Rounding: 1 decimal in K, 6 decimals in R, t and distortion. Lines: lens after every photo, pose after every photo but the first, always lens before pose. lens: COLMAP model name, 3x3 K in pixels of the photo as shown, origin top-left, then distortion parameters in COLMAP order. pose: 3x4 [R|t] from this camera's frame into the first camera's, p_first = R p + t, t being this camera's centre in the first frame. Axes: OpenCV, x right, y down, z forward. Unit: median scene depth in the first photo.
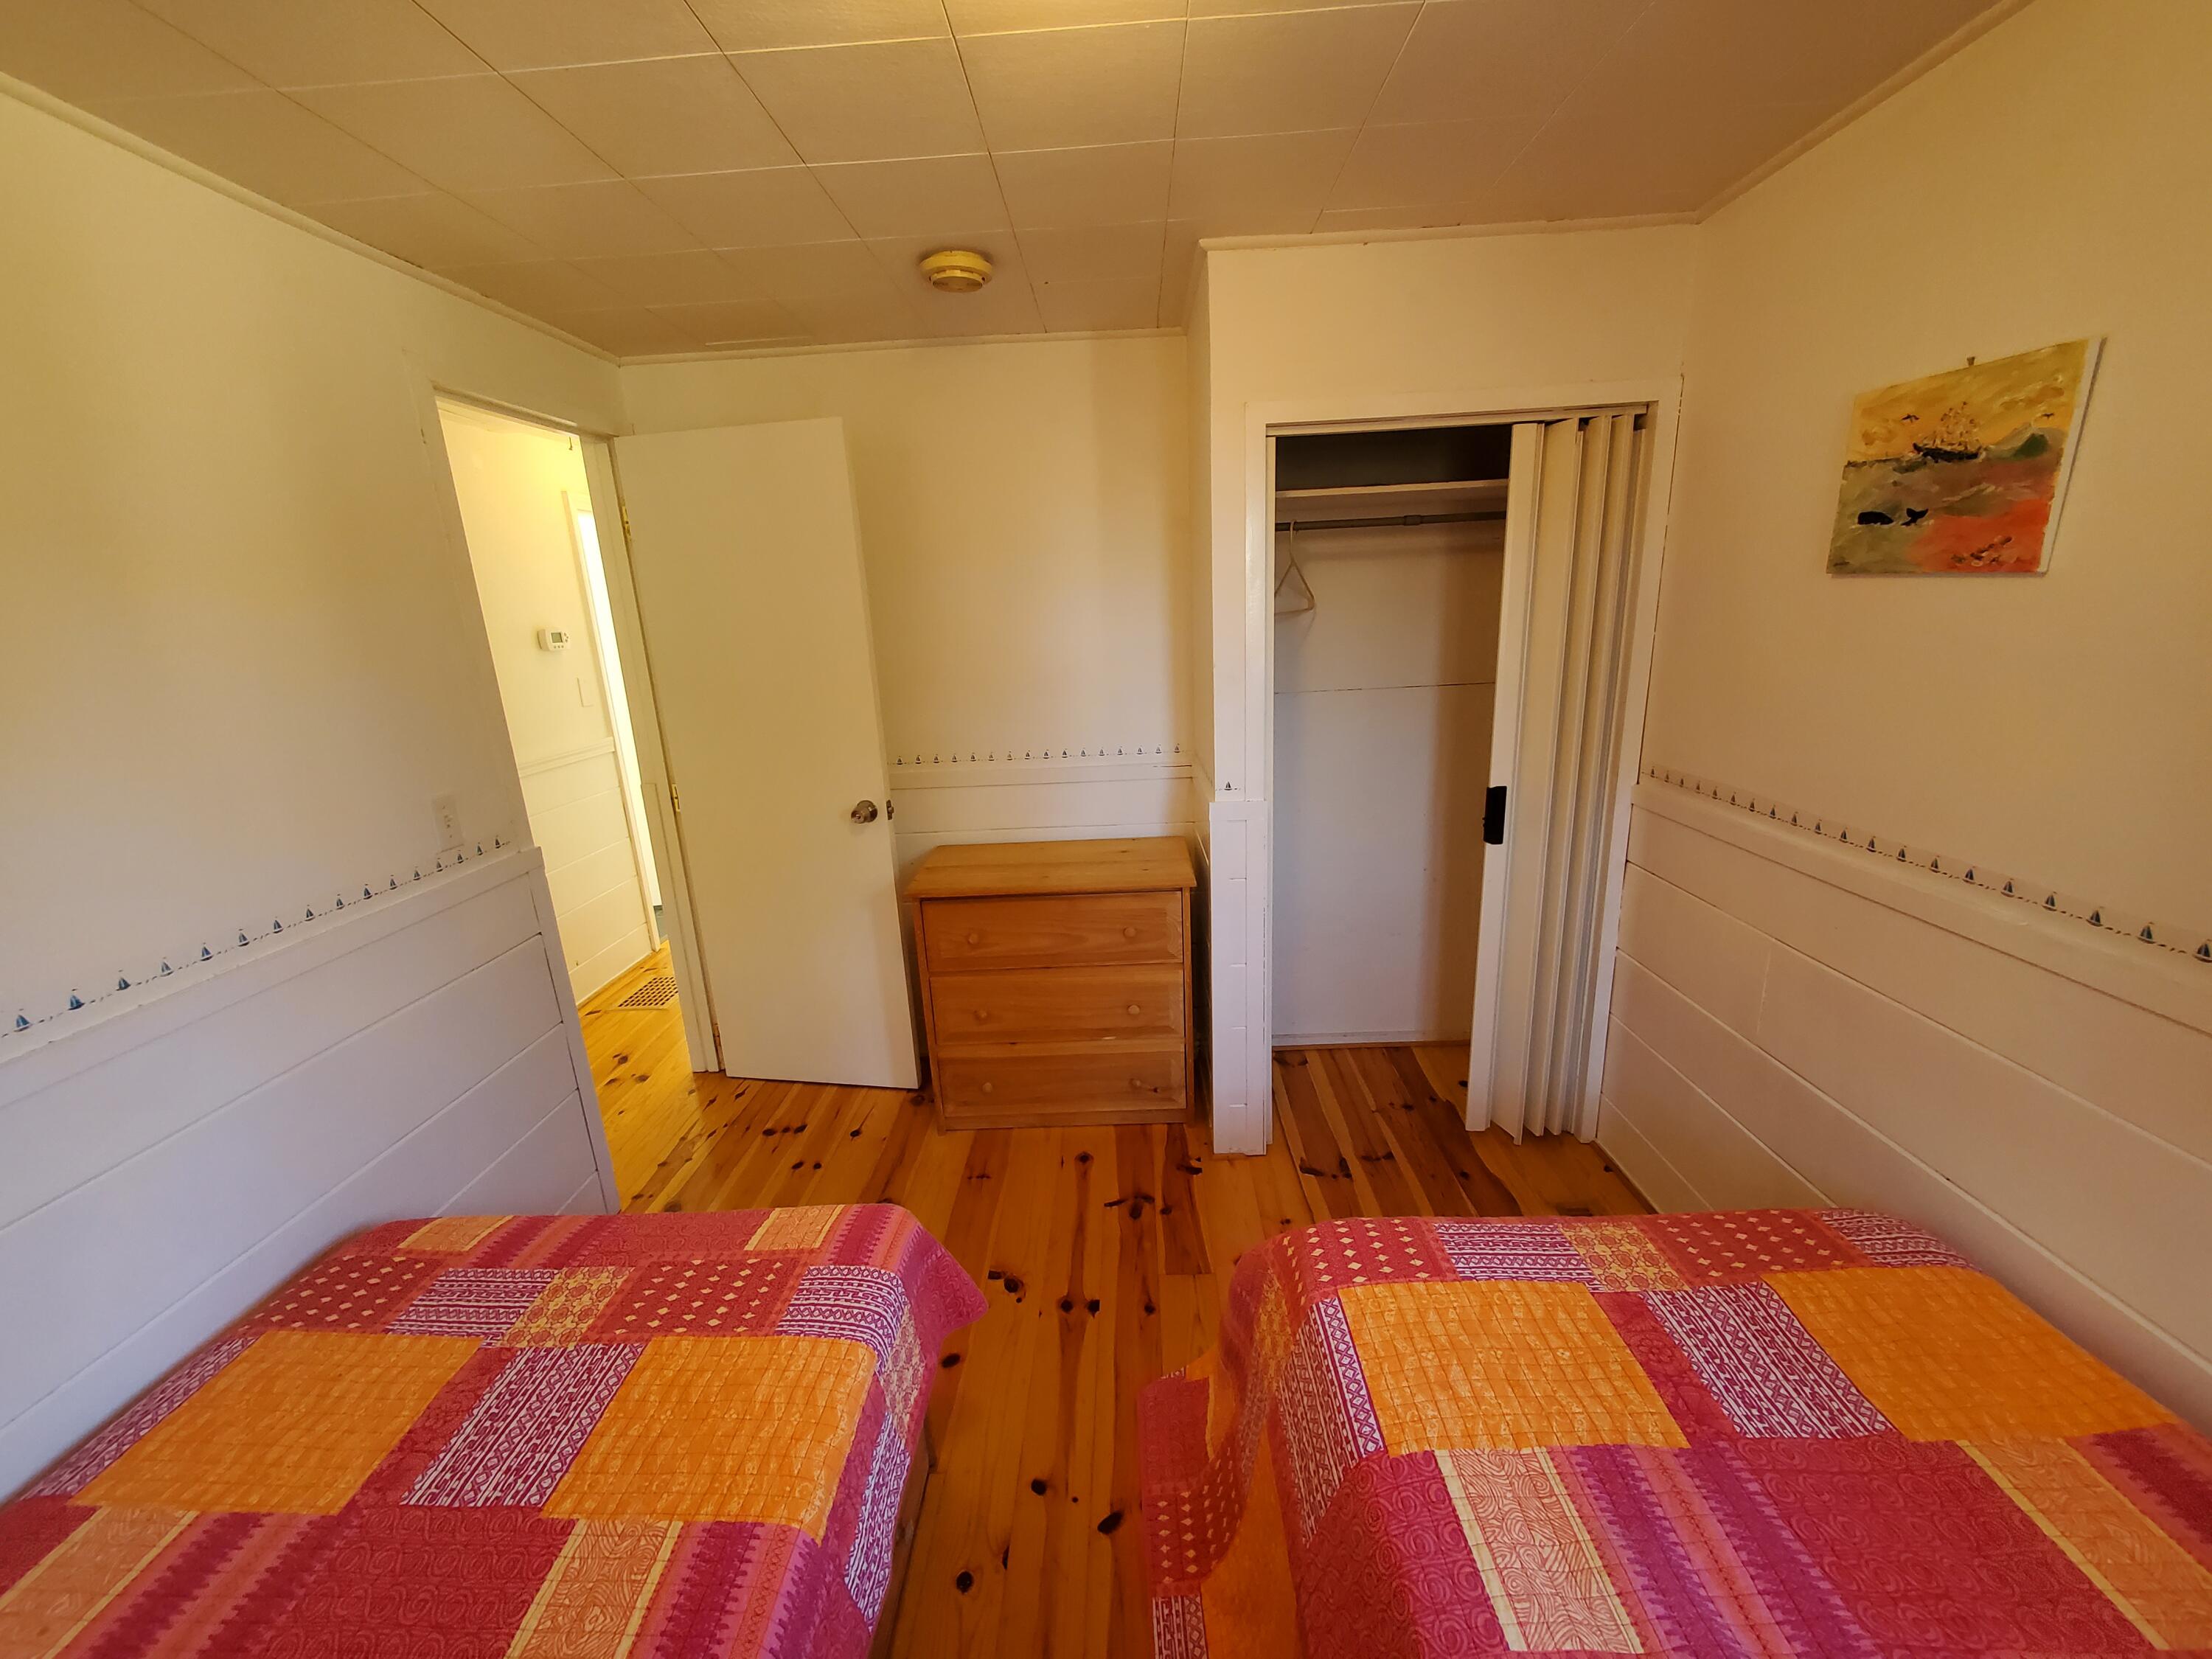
lens RADIAL K [[874.3, 0, 1107.8], [0, 874.3, 832.9], [0, 0, 1]] dist [0.001278, -0.000400]
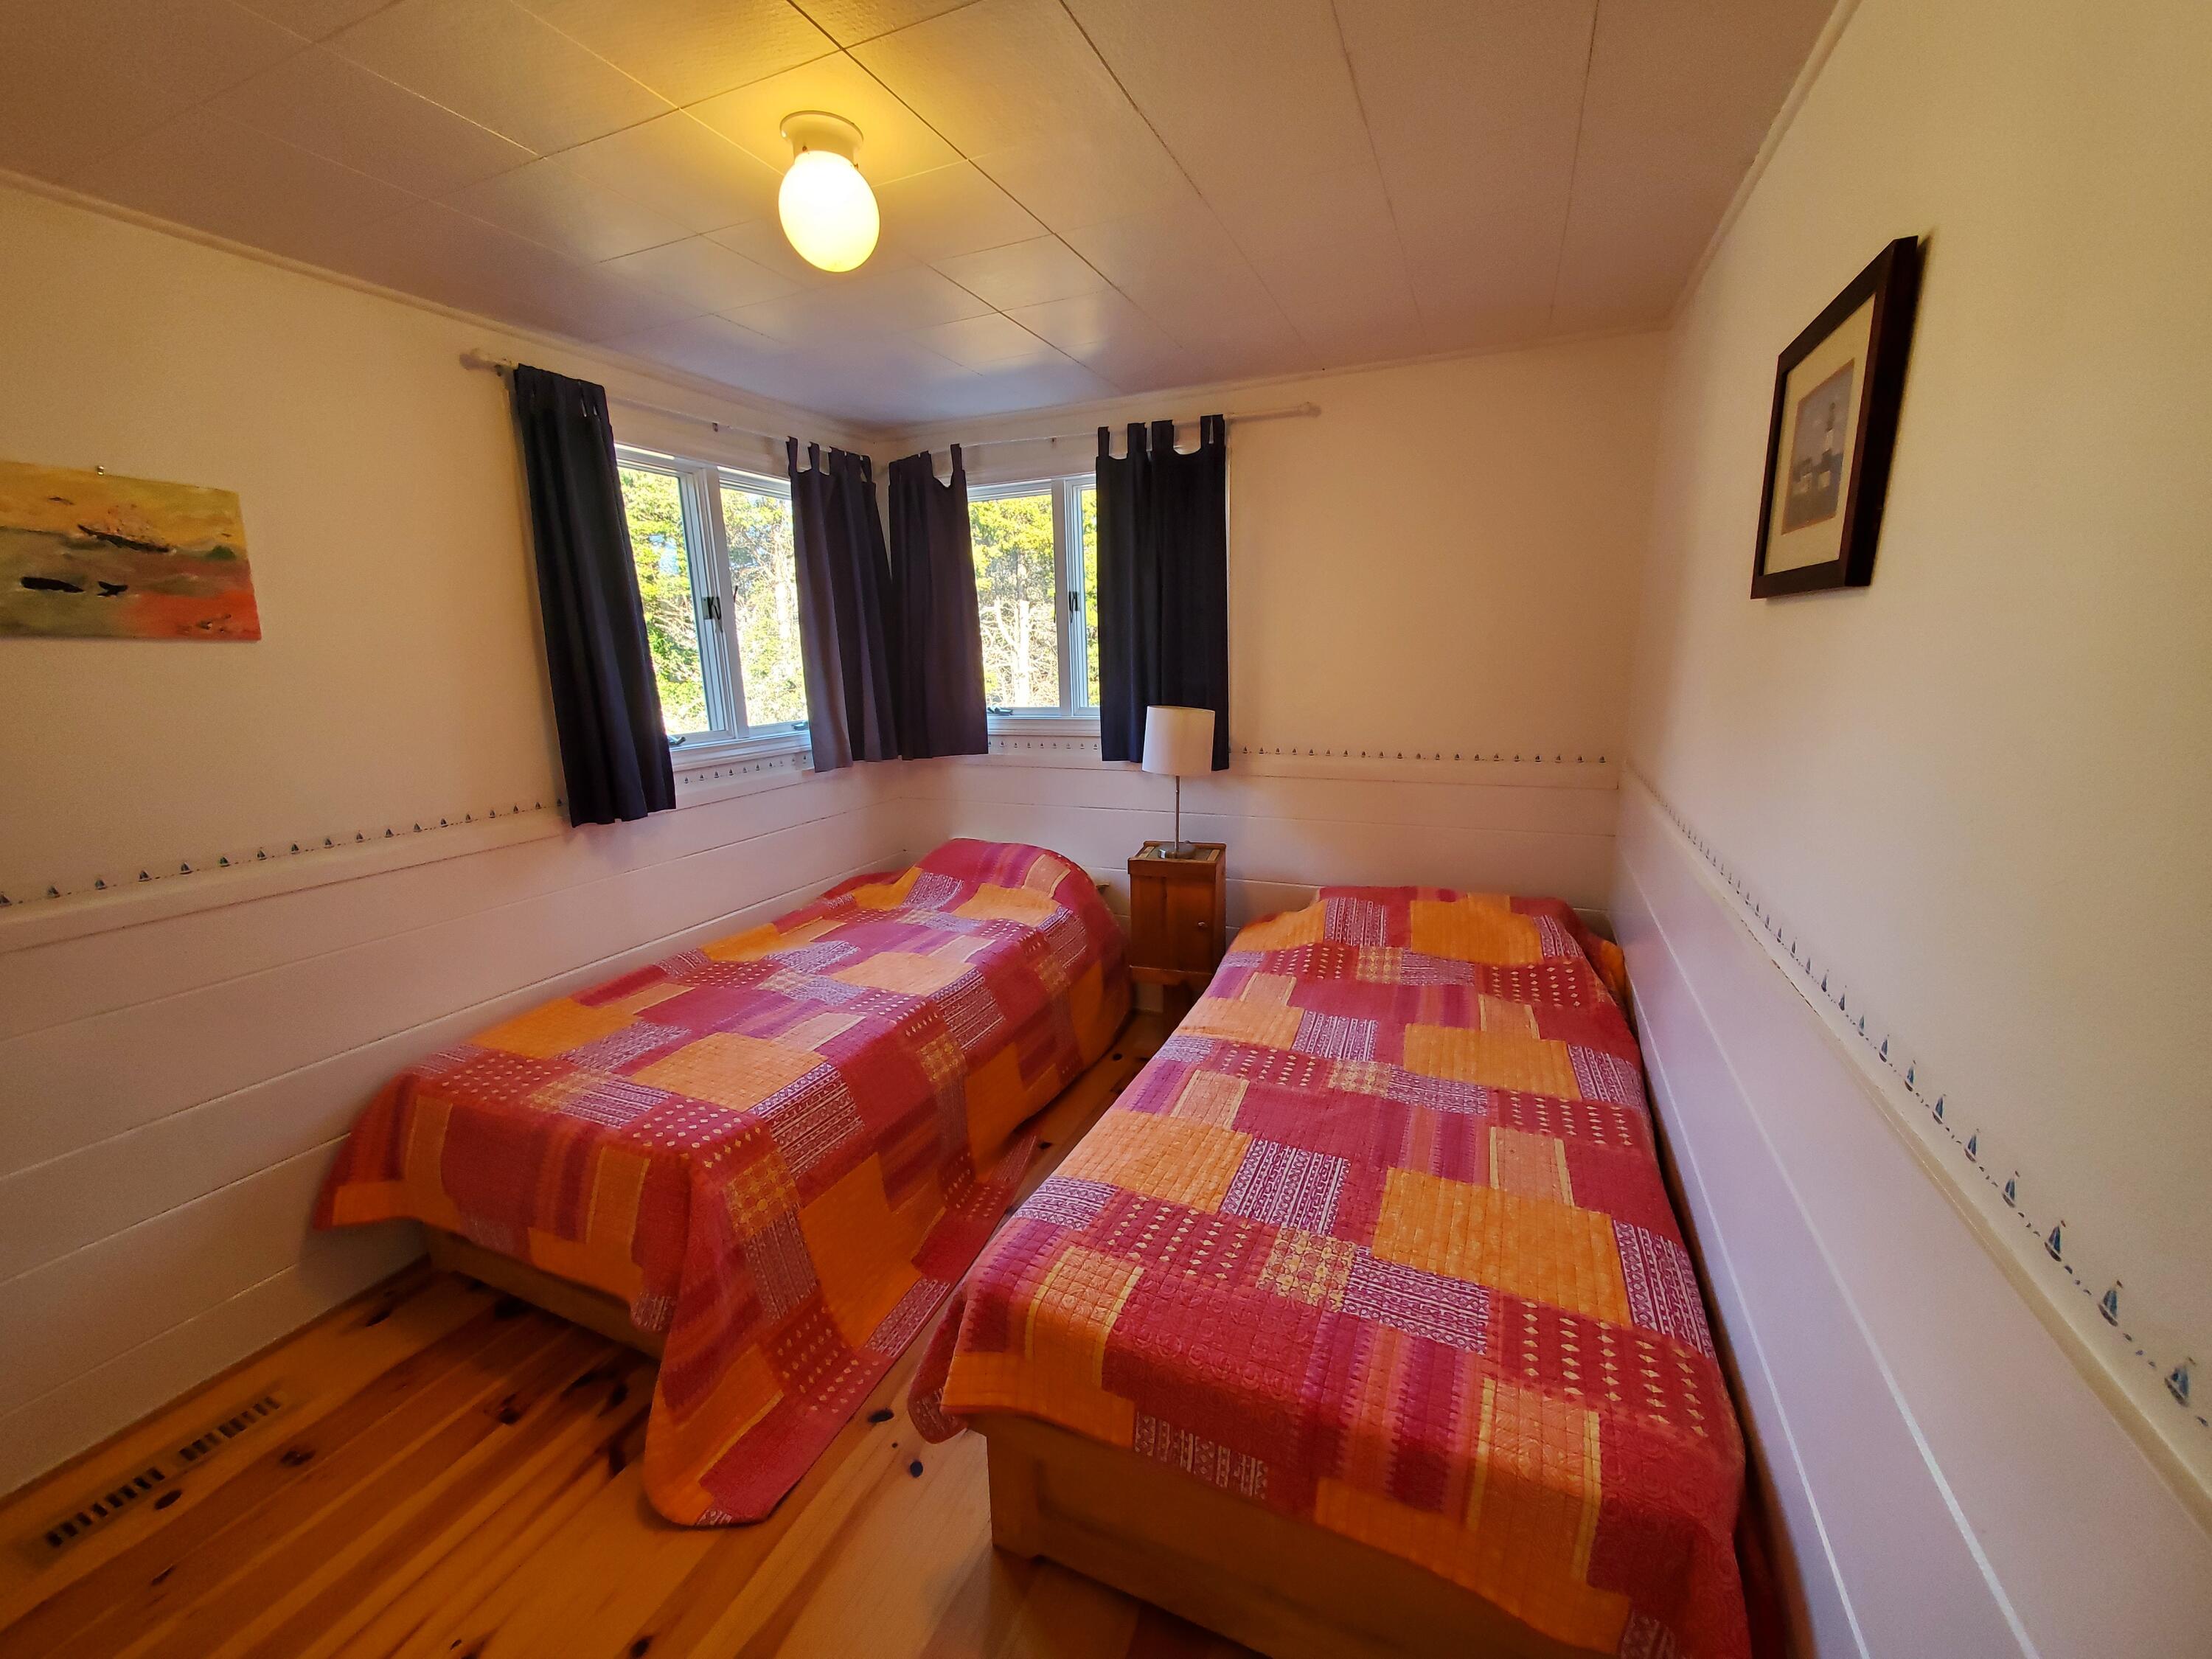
lens RADIAL K [[874.3, 0, 1108.5], [0, 874.3, 842.3], [0, 0, 1]] dist [0.001278, -0.000400]
pose [[-0.920968, -0.020897, 0.389078, -0.804365], [0.160571, 0.889472, 0.427852, -0.364109], [-0.355014, 0.456513, -0.815819, 1.714529]]
